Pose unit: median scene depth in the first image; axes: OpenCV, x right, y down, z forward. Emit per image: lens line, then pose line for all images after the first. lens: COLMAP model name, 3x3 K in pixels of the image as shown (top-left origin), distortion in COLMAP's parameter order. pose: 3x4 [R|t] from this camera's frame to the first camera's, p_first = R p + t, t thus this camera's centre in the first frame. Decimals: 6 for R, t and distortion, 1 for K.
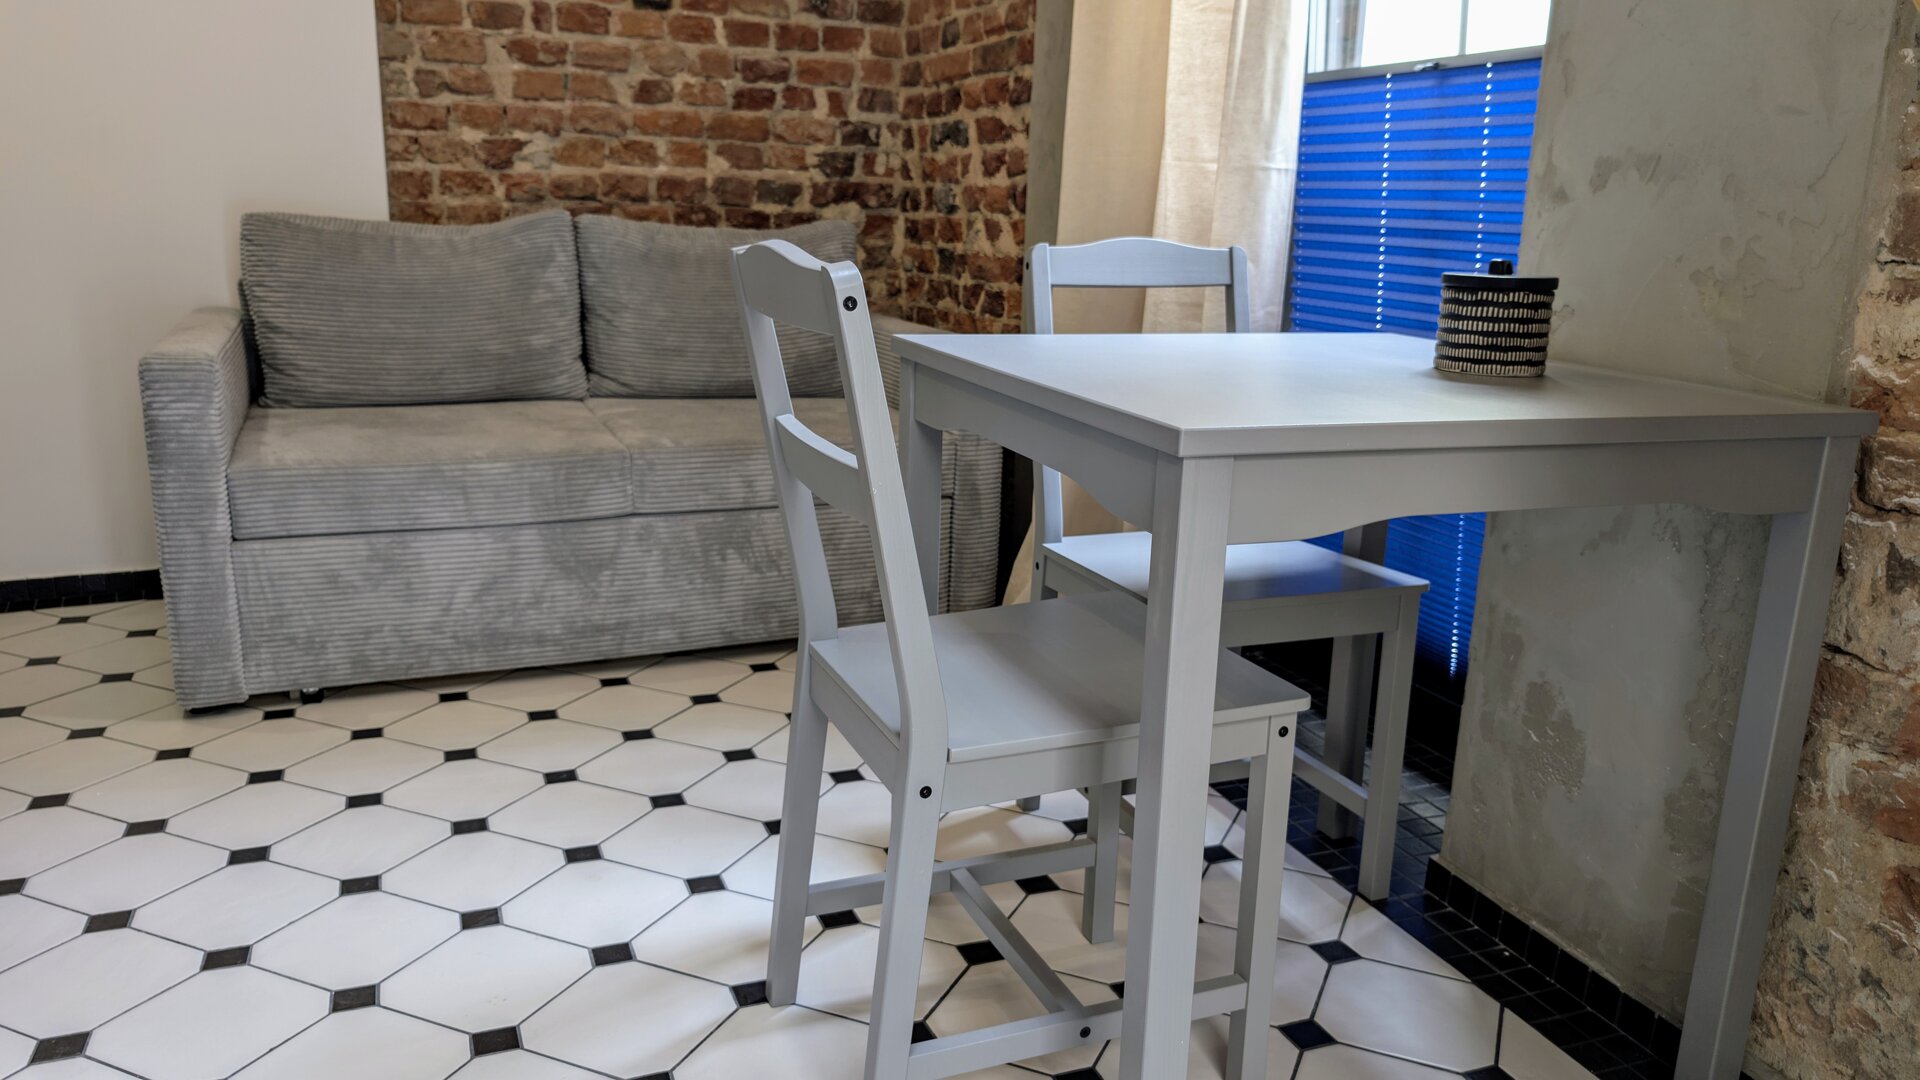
lens RADIAL K [[1387.8, 0, 979.6], [0, 1387.8, 535.6], [0, 0, 1]] dist [0.019774, -0.012053]
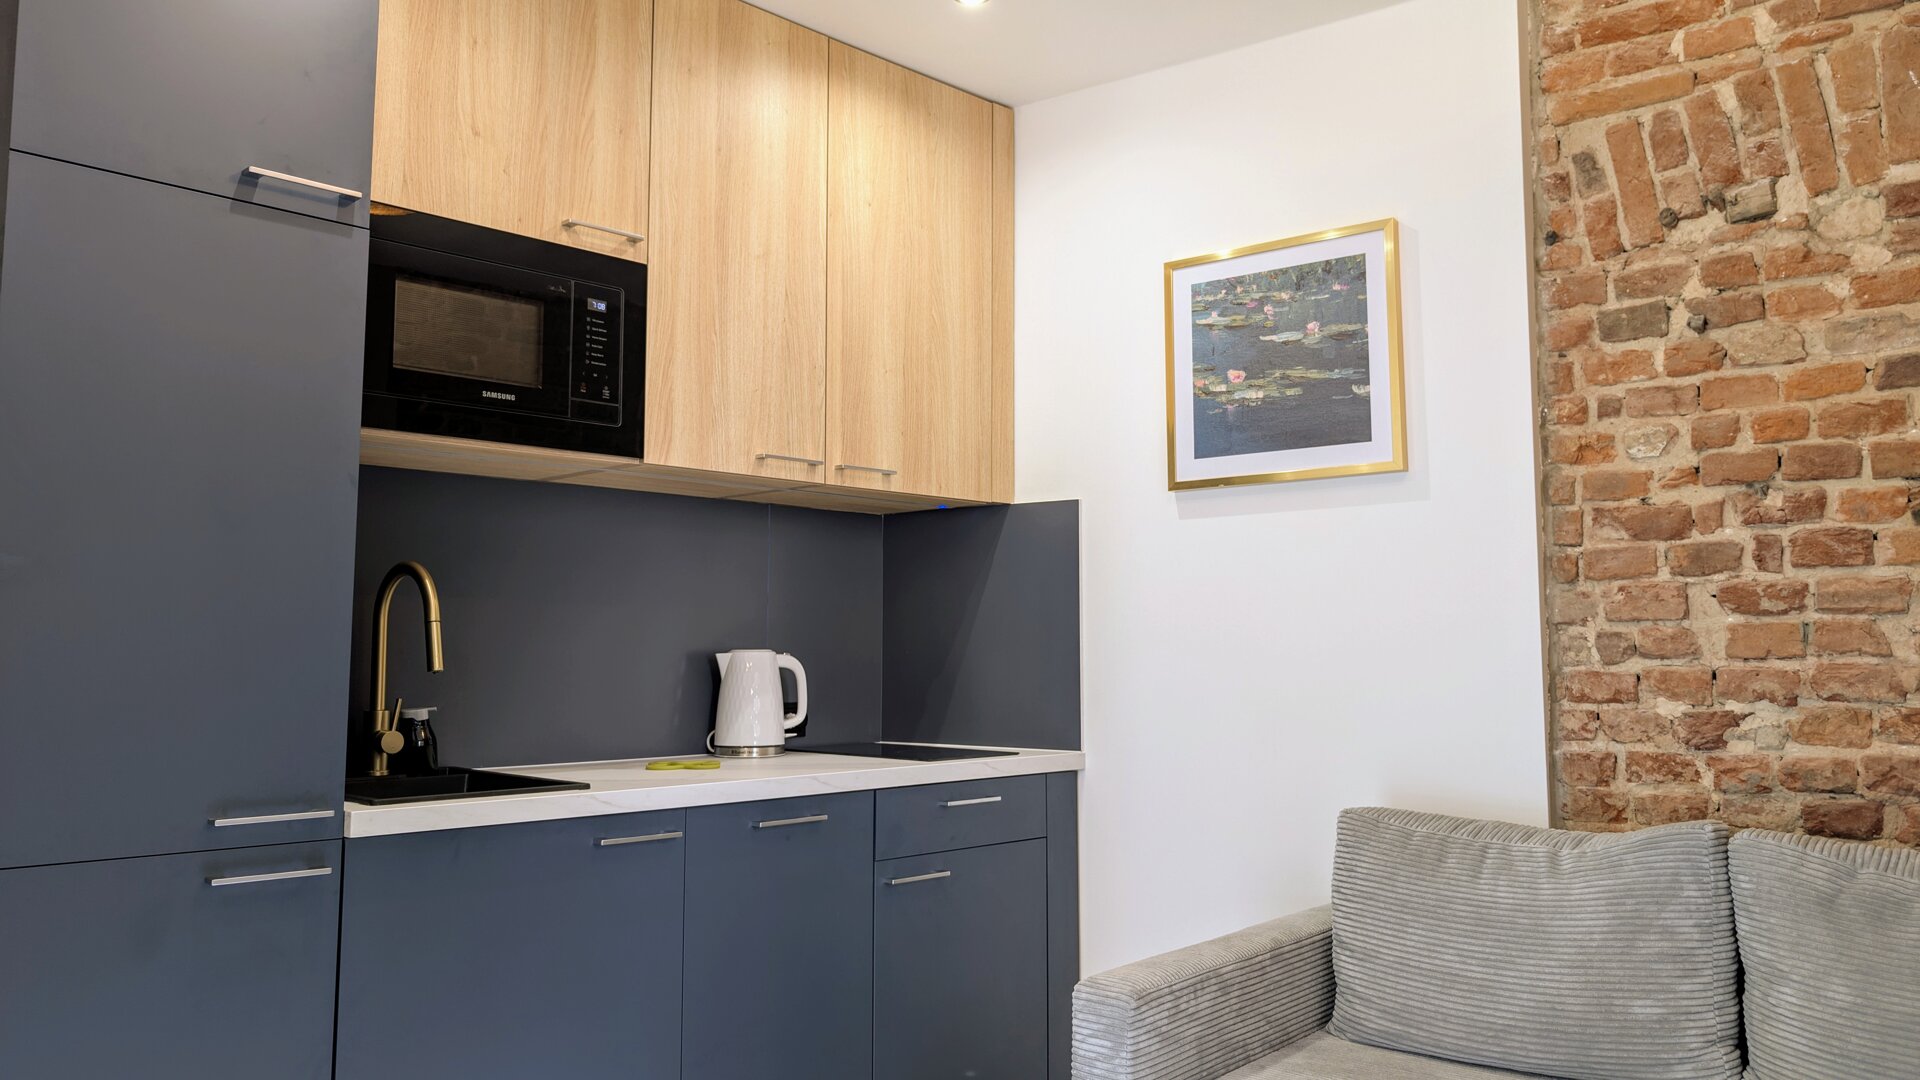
lens RADIAL K [[1387.8, 0, 965.9], [0, 1387.8, 531.8], [0, 0, 1]] dist [0.019774, -0.012053]
pose [[0.435455, -0.112425, -0.893163, 0.170493], [-0.194693, 0.956927, -0.215373, -0.134834], [0.878905, 0.267677, 0.394811, 0.313689]]
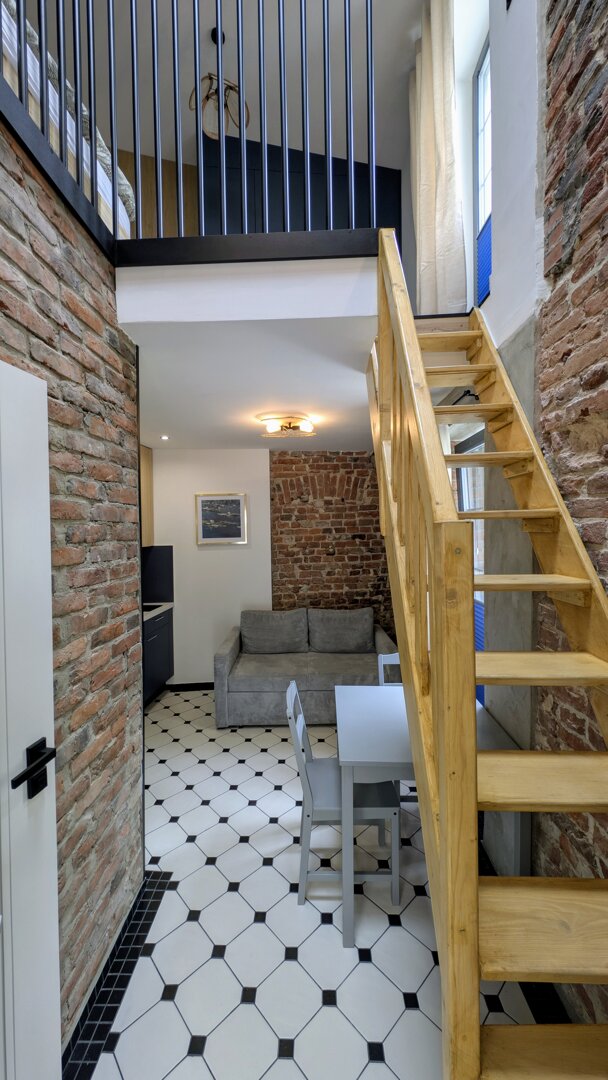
lens RADIAL K [[399.4, 0, 302.3], [0, 399.4, 539.4], [0, 0, 1]] dist [0.000749, -0.000047]
pose [[0.914183, -0.034241, -0.403853, 0.196191], [-0.050950, 0.978812, -0.198322, -0.177896], [0.402086, 0.201879, 0.893068, -0.170555]]
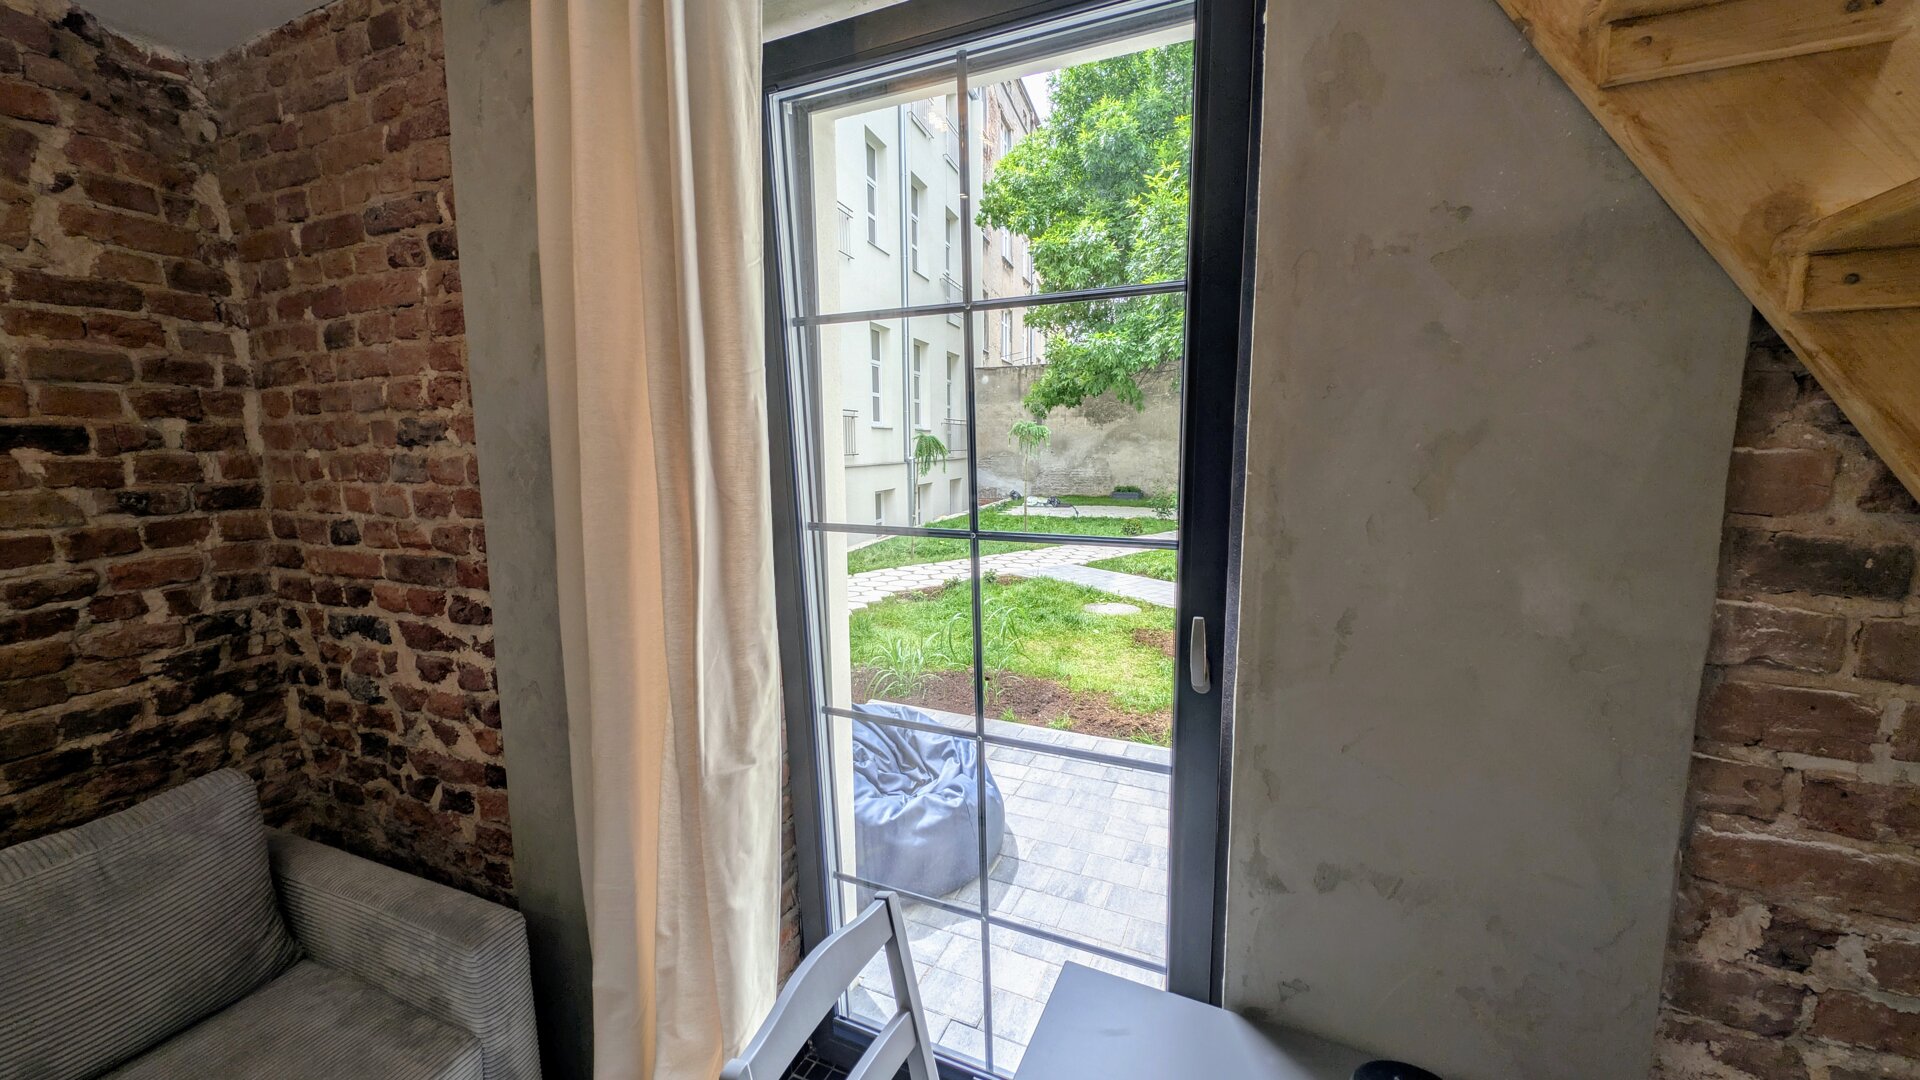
lens RADIAL K [[721.7, 0, 949.0], [0, 721.7, 543.2], [0, 0, 1]] dist [0.003193, -0.000920]
pose [[0.727050, -0.138936, 0.672380, -0.056104], [0.195135, 0.980741, -0.008348, -0.272196], [-0.658271, 0.137274, 0.740159, 0.351158]]
